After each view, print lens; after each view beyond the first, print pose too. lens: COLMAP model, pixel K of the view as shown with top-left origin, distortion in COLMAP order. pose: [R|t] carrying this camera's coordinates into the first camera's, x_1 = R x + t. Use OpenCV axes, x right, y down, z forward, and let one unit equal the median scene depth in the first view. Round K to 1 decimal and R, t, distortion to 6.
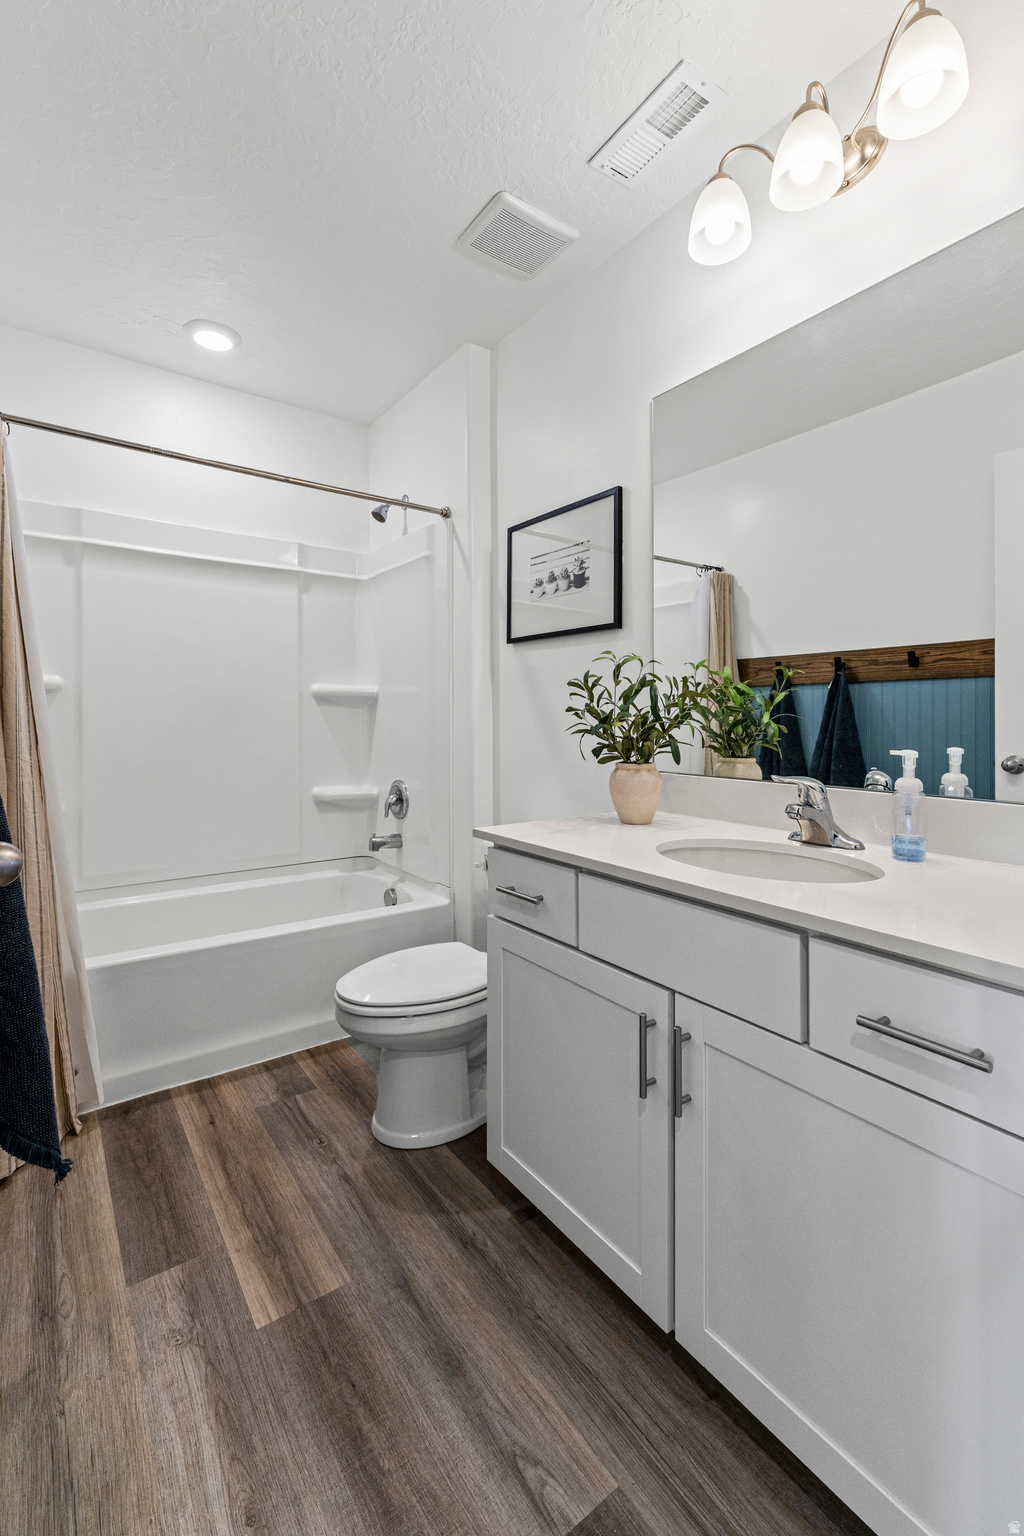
lens RADIAL K [[669.3, 0, 514.3], [0, 669.3, 726.2], [0, 0, 1]] dist [0.001605, 0.000006]
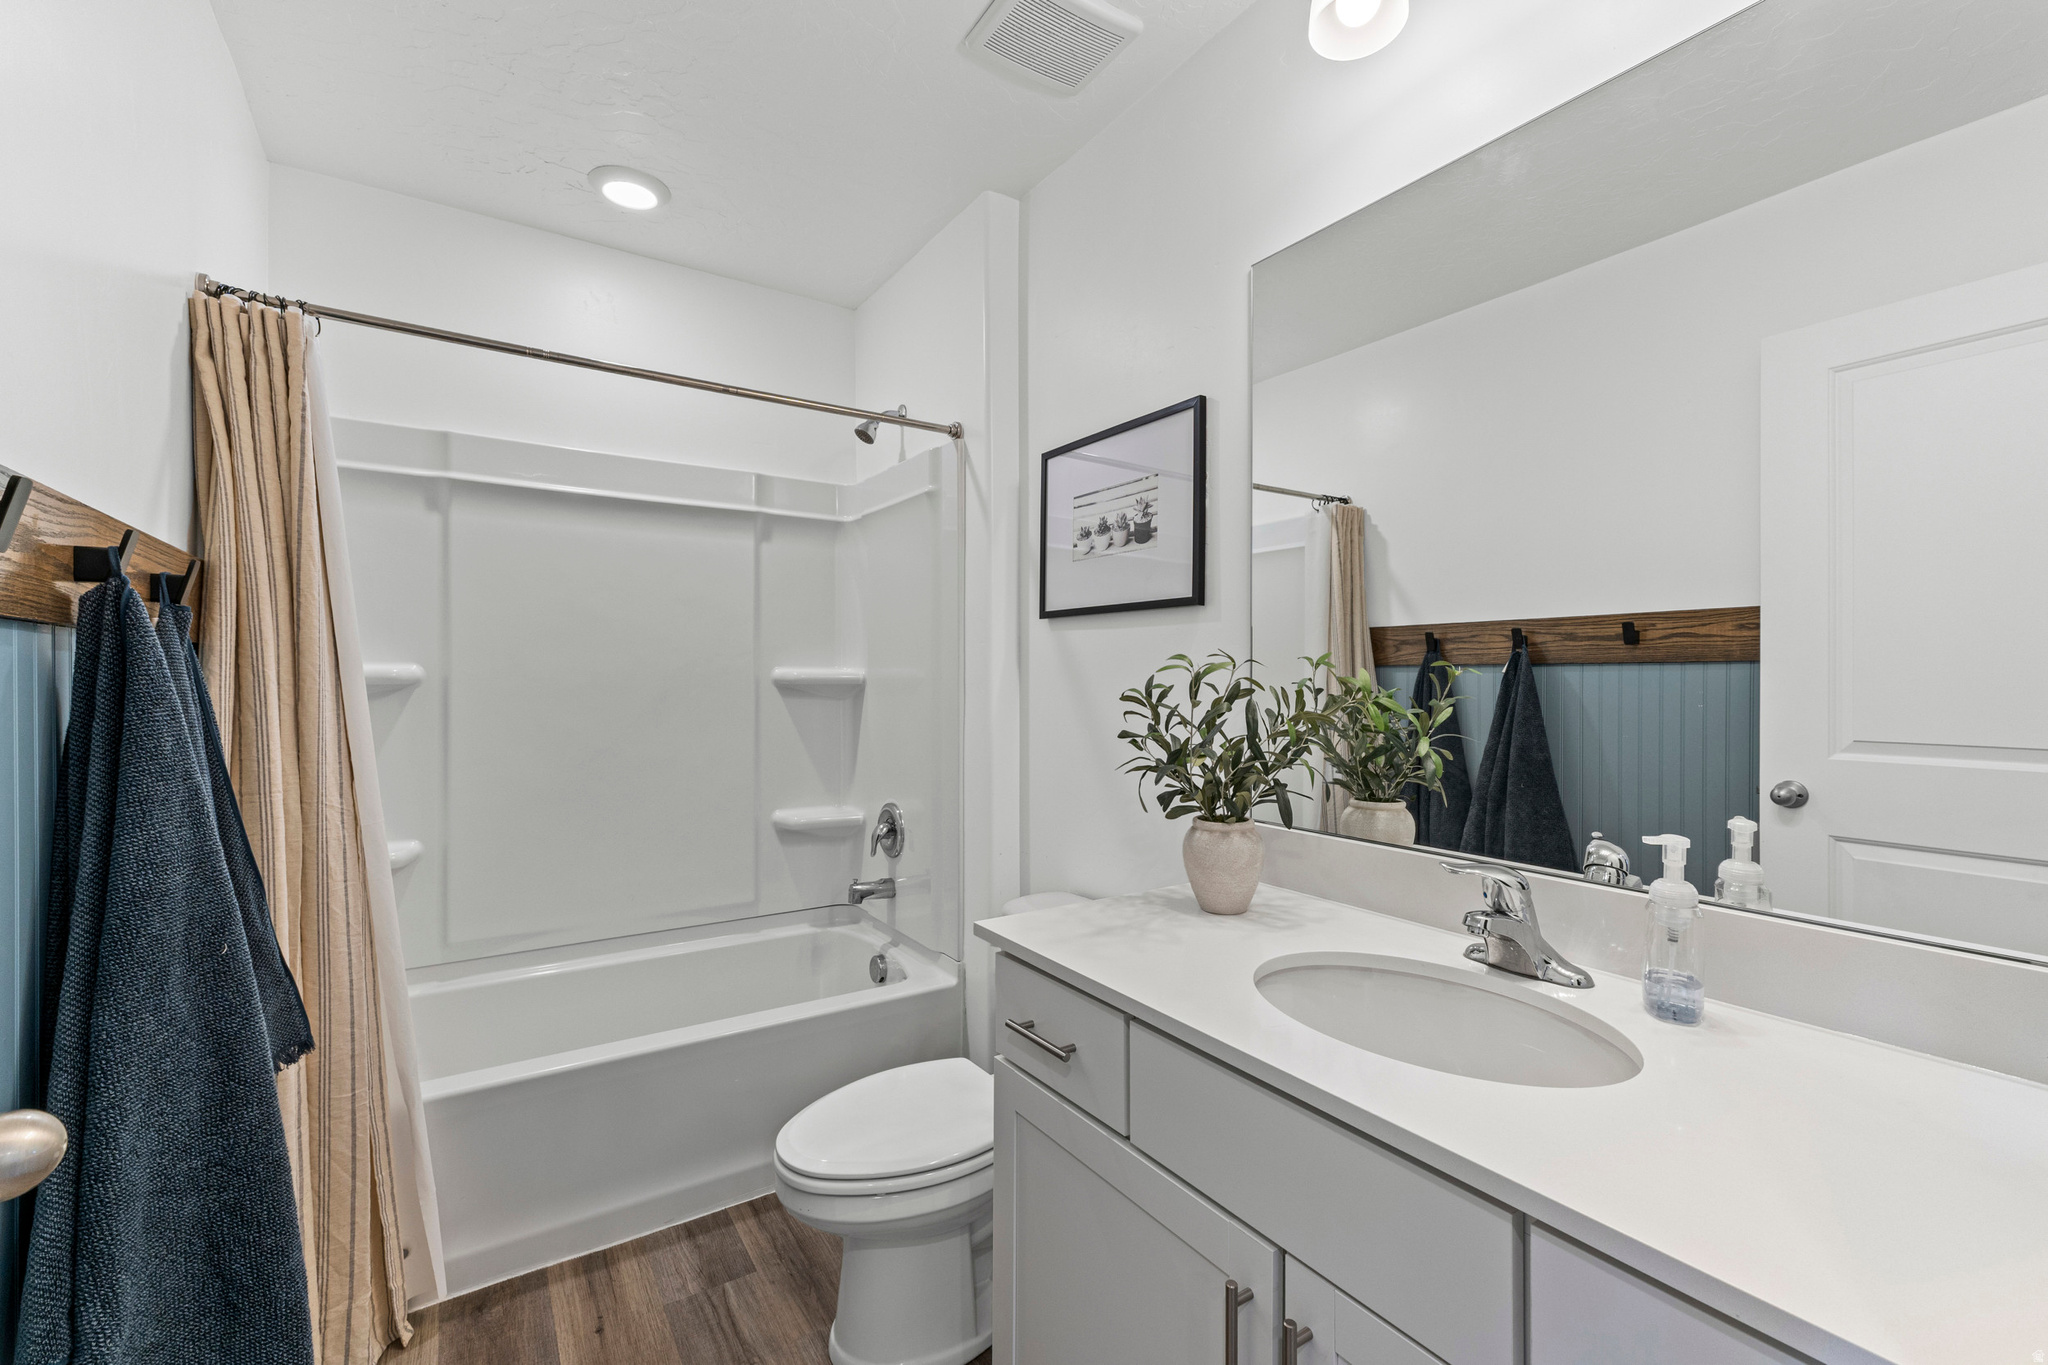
lens RADIAL K [[867.7, 0, 1028.3], [0, 867.7, 689.8], [0, 0, 1]] dist [0.002801, -0.000061]
pose [[0.998944, 0.004592, -0.045709, 0.025955], [-0.004632, 0.999989, -0.000776, -0.066040], [0.045705, 0.000987, 0.998954, 0.127485]]
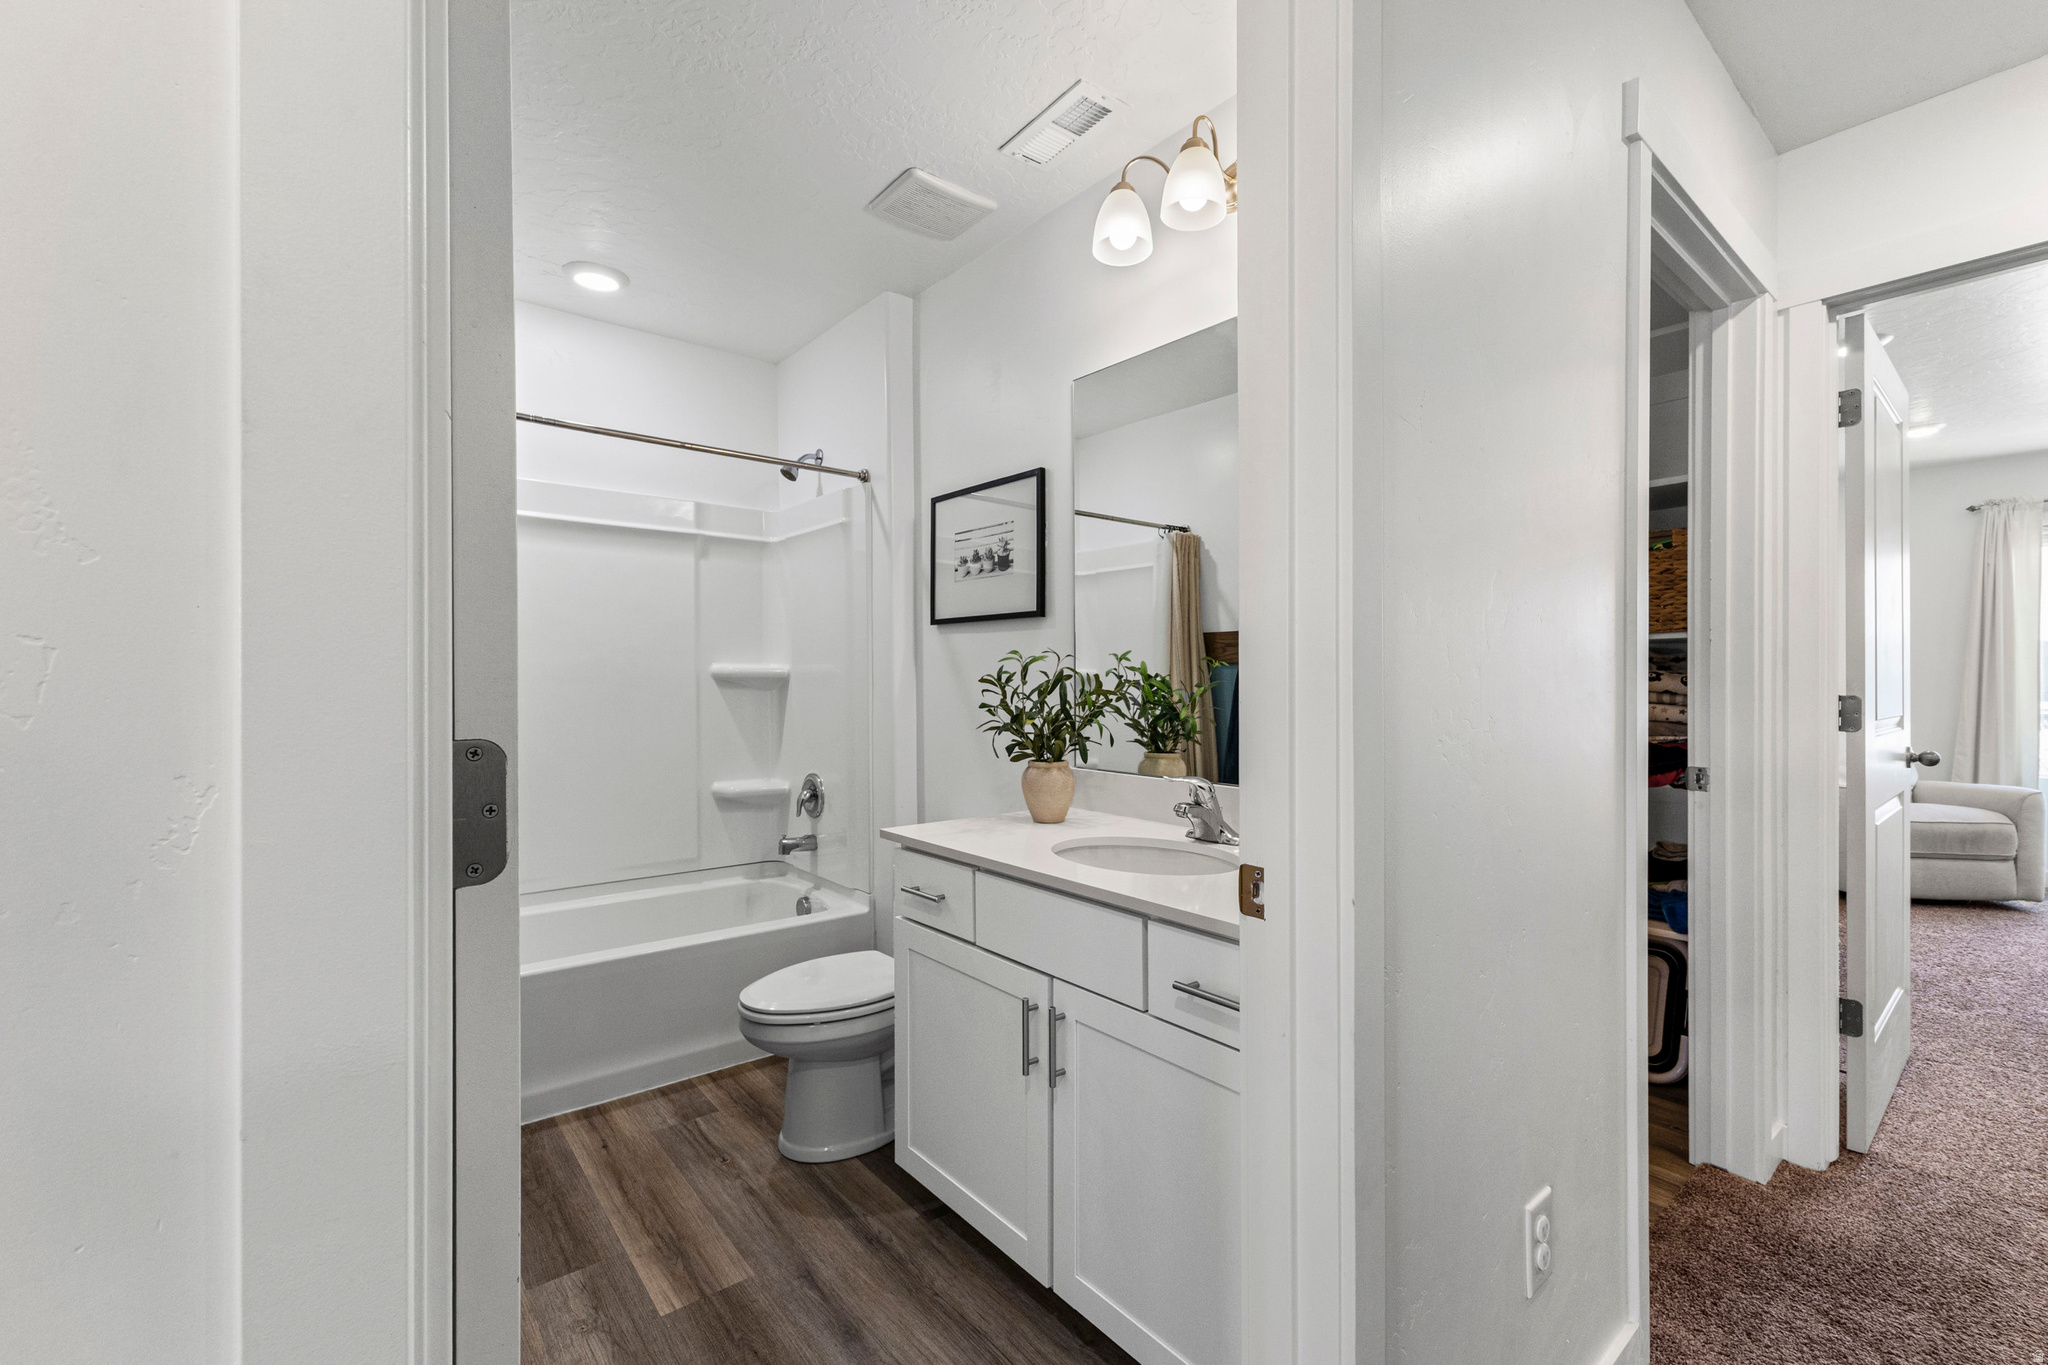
lens RADIAL K [[863.4, 0, 1042.6], [0, 863.4, 689.2], [0, 0, 1]] dist [0.004540, 0.000439]
pose [[0.997222, -0.003752, 0.074399, 0.072894], [0.003810, 0.999993, -0.000643, -0.046615], [-0.074396, 0.000924, 0.997228, -0.255942]]
